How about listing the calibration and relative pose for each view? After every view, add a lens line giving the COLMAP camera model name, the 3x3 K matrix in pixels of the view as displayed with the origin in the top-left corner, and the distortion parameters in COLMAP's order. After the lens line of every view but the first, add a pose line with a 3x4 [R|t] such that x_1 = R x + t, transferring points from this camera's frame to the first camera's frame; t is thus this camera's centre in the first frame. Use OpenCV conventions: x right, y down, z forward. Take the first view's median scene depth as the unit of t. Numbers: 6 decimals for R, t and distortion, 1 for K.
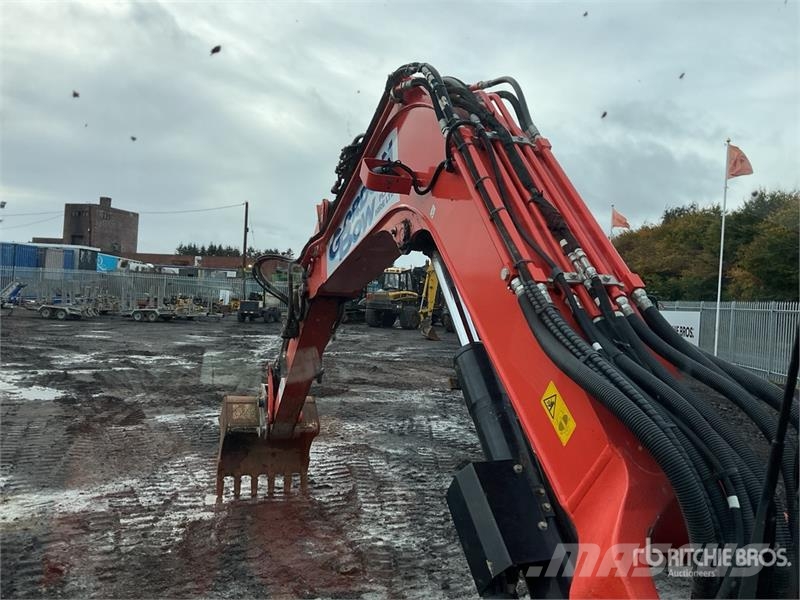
lens RADIAL K [[657.4, 0, 399.7], [0, 657.4, 298.7], [0, 0, 1]] dist [0.096070, -0.178792]
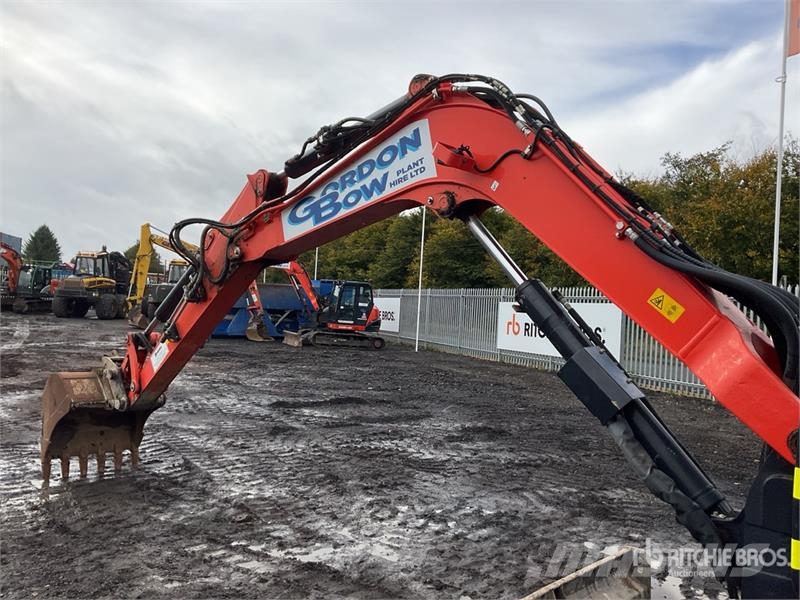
lens RADIAL K [[657.4, 0, 399.7], [0, 657.4, 298.7], [0, 0, 1]] dist [0.096070, -0.178792]
pose [[0.892213, -0.001193, 0.451612, -0.248135], [-0.004695, 0.999918, 0.011916, 0.029222], [-0.451590, -0.012752, 0.892135, -0.049653]]
